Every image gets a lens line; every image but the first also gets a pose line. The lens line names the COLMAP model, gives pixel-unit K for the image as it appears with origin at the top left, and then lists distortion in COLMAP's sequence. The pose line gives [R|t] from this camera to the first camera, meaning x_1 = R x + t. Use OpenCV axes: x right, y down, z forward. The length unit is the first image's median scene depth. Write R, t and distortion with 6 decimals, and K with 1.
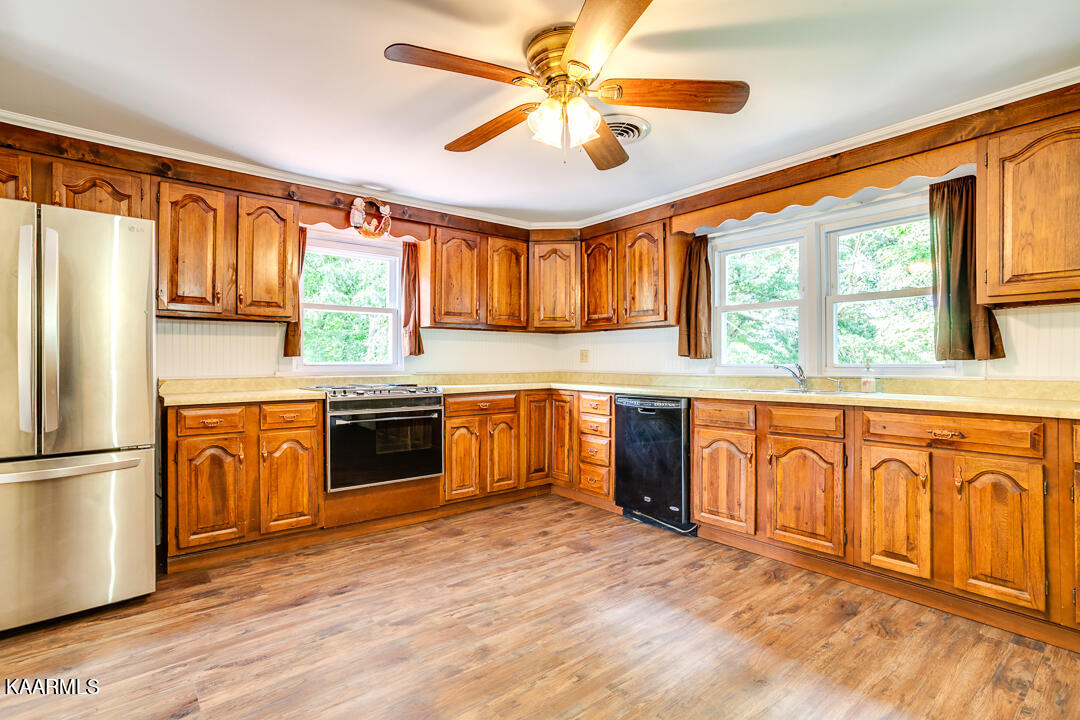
lens RADIAL K [[528.6, 0, 542.0], [0, 528.6, 362.0], [0, 0, 1]] dist [-0.000927, 0.000023]
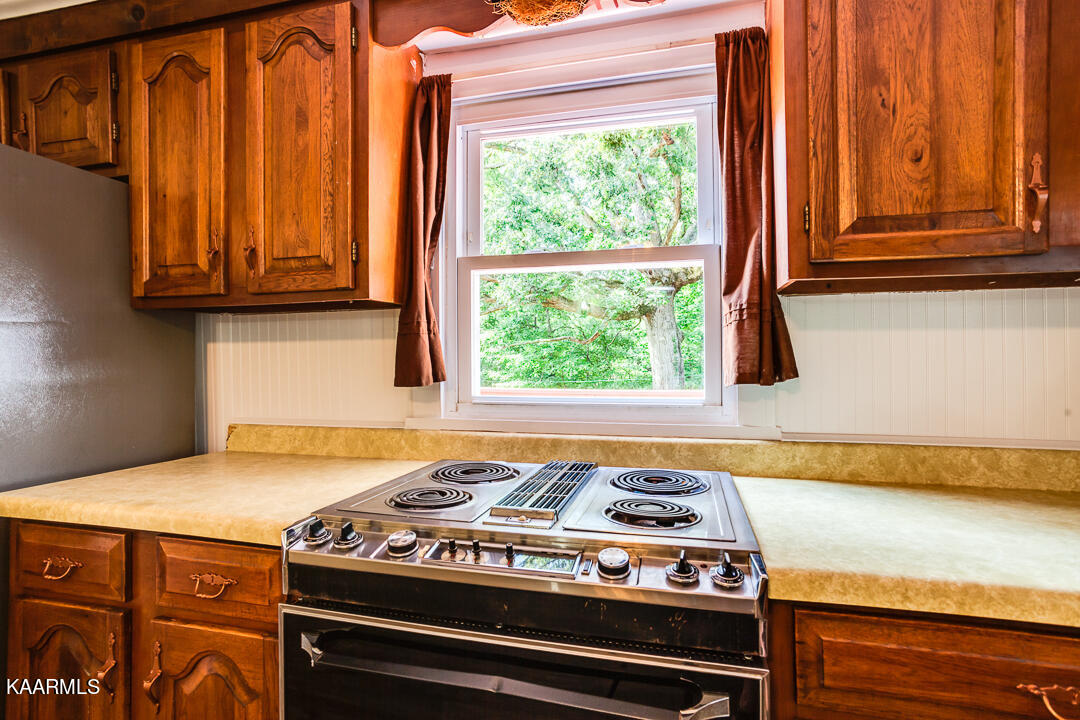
lens RADIAL K [[516.5, 0, 540.0], [0, 516.5, 339.8], [0, 0, 1]] dist [-0.019530, 0.000254]
pose [[0.574880, -0.026629, -0.817804, -0.082505], [0.001506, 0.999503, -0.031487, -0.033762], [0.818236, 0.016869, 0.574634, 0.850435]]
